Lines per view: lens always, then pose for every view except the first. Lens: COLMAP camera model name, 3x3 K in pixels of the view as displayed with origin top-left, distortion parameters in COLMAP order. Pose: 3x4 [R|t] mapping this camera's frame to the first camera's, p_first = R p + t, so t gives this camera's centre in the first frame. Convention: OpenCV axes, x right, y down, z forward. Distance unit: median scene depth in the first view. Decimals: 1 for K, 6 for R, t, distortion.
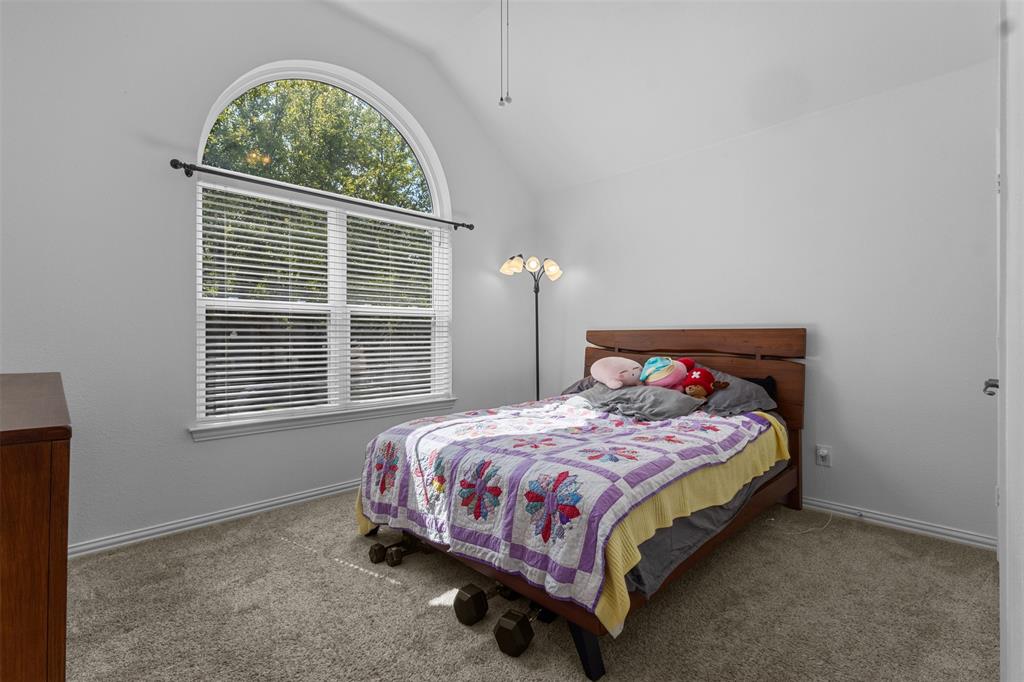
lens RADIAL K [[478.8, 0, 513.6], [0, 478.8, 339.2], [0, 0, 1]] dist [-0.000491, 0.000107]
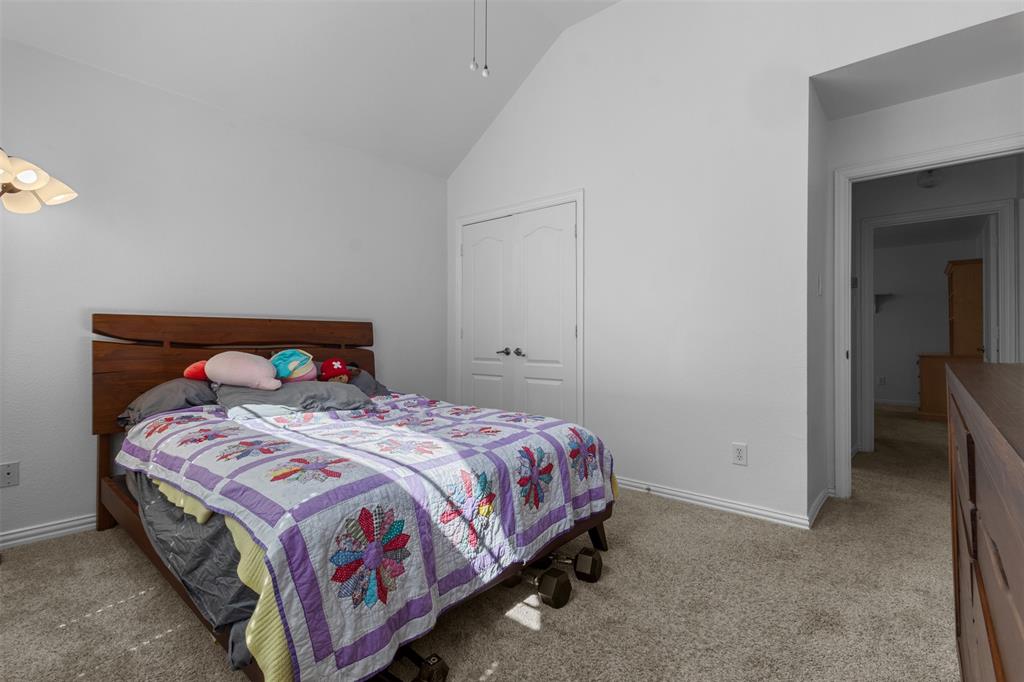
lens RADIAL K [[478.8, 0, 512.8], [0, 478.8, 334.8], [0, 0, 1]] dist [-0.000491, 0.000107]
pose [[-0.088667, 0.001247, 0.996061, -0.950837], [0.004637, 0.999989, -0.000839, 0.019876], [-0.996051, 0.004545, -0.088672, 1.027990]]
